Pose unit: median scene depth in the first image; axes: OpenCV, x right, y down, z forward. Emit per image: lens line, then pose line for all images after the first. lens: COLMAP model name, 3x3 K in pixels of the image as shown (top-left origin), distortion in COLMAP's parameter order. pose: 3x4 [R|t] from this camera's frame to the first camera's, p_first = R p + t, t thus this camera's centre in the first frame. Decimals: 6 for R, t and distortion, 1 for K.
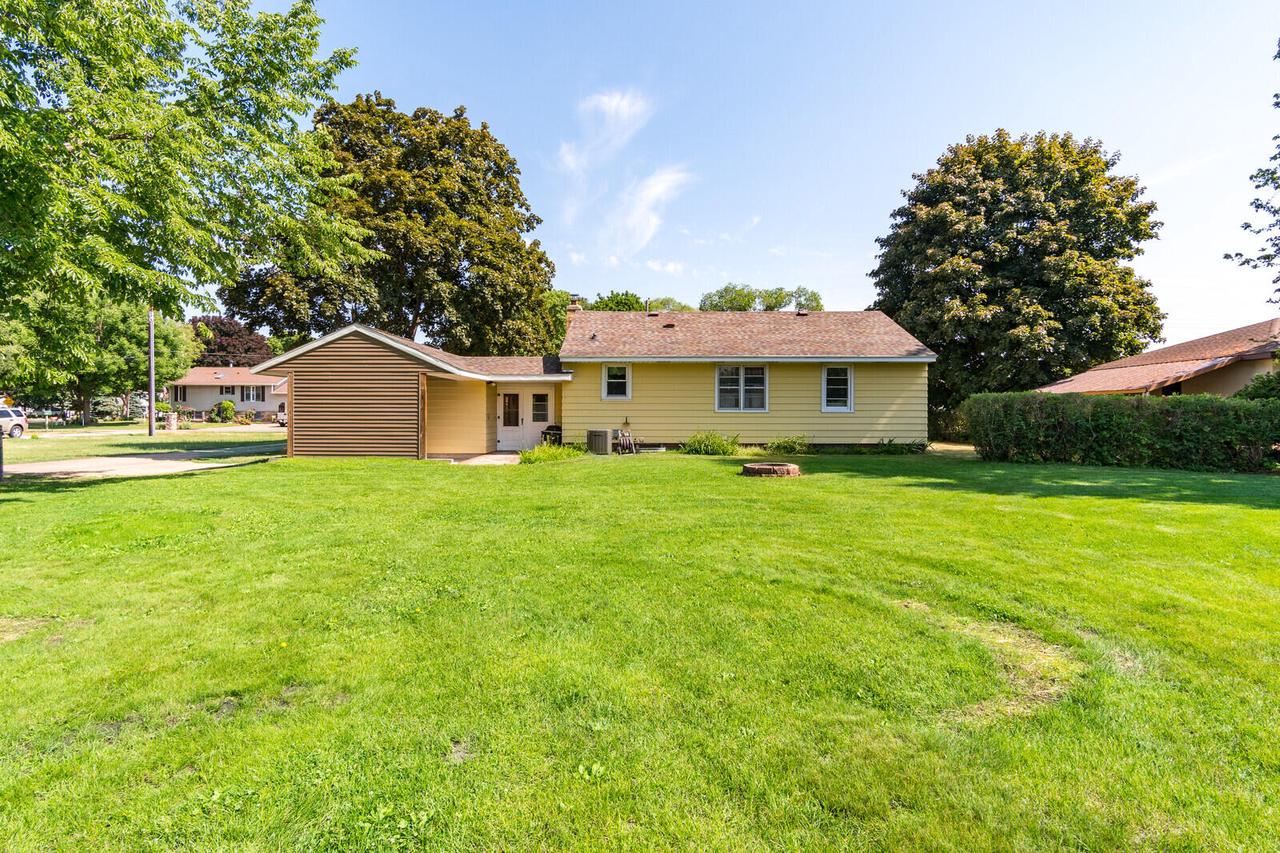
lens RADIAL K [[686.1, 0, 631.8], [0, 686.1, 420.9], [0, 0, 1]] dist [0.001427, -0.000358]
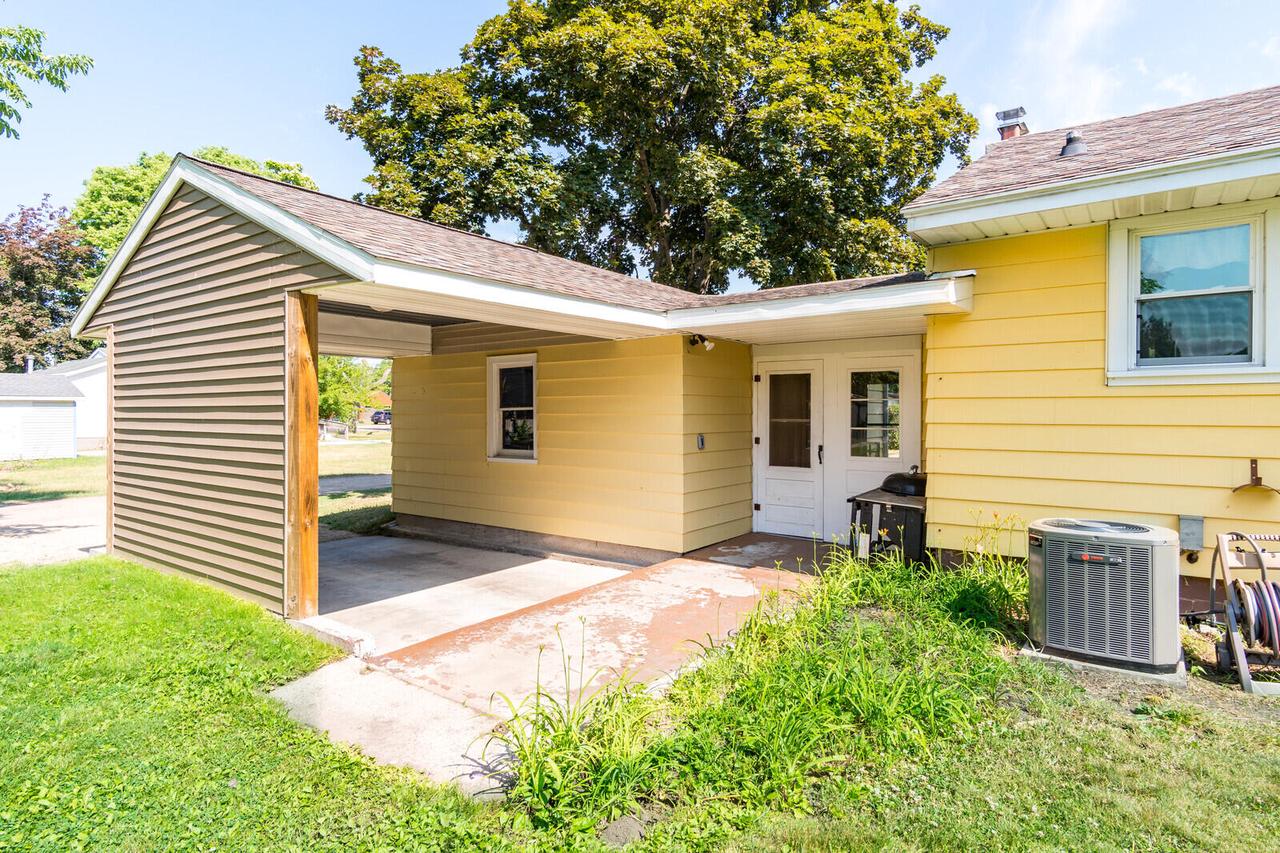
lens RADIAL K [[686.1, 0, 631.8], [0, 686.1, 420.9], [0, 0, 1]] dist [0.001427, -0.000358]
pose [[0.810176, 0.001833, -0.586184, -0.026608], [-0.001399, 0.999998, 0.001193, -0.011858], [0.586186, -0.000146, 0.810177, 0.500301]]
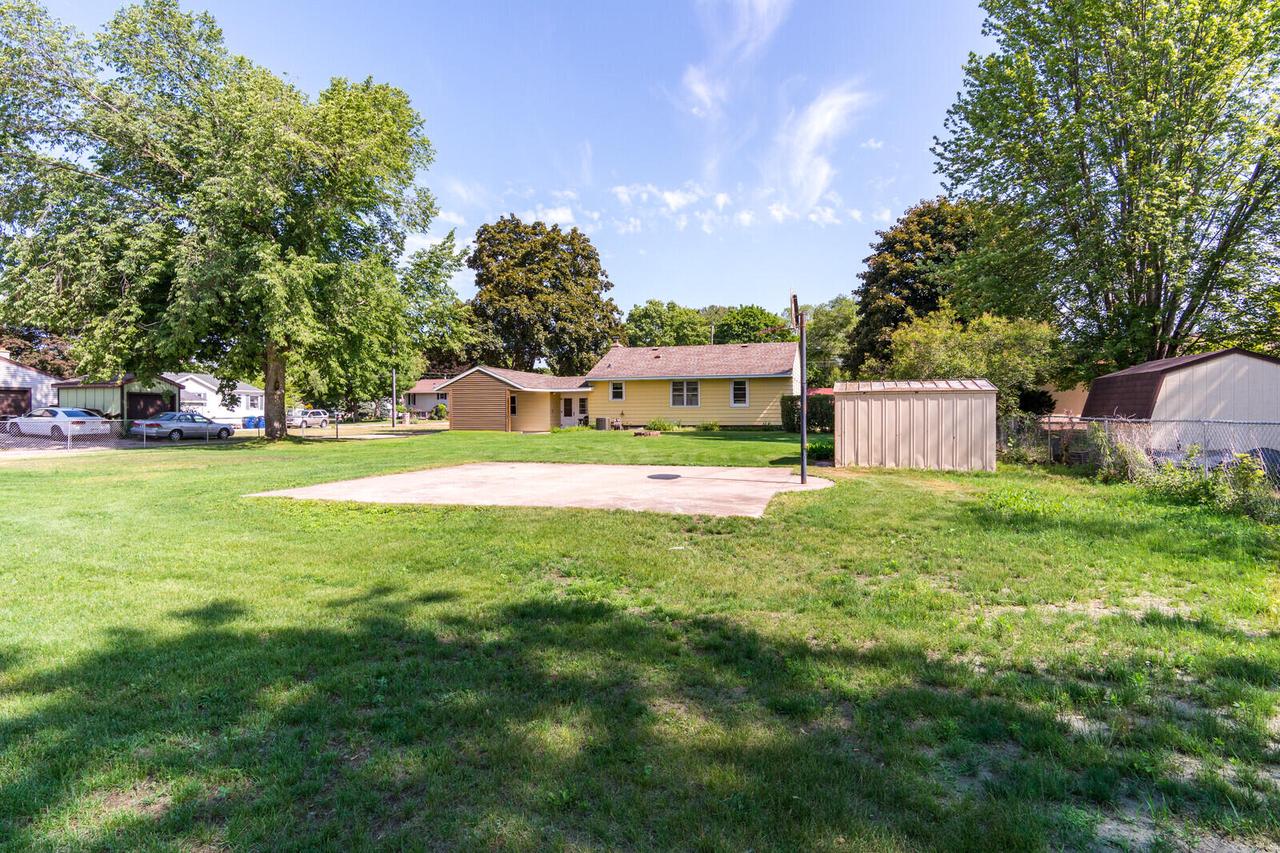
lens RADIAL K [[686.1, 0, 631.8], [0, 686.1, 420.9], [0, 0, 1]] dist [0.001427, -0.000358]
pose [[0.961542, -0.004164, -0.274625, 0.353147], [0.004260, 0.999991, -0.000248, 0.014970], [0.274623, -0.000931, 0.961551, -0.497871]]
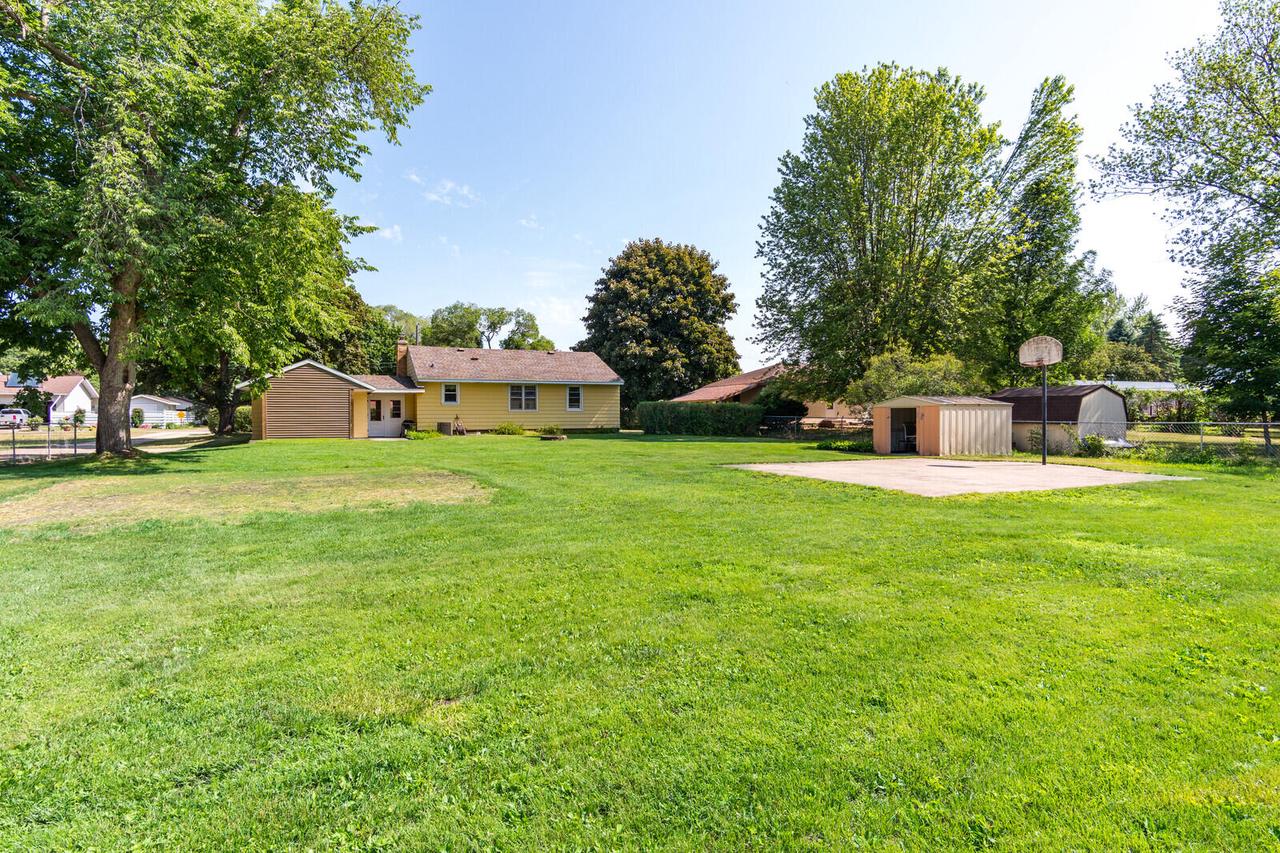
lens RADIAL K [[686.1, 0, 631.8], [0, 686.1, 420.9], [0, 0, 1]] dist [0.001427, -0.000358]
pose [[0.907730, -0.008834, 0.419462, -0.226712], [0.008795, 0.999959, 0.002027, 0.007411], [-0.419462, 0.001849, 0.907771, -0.497895]]
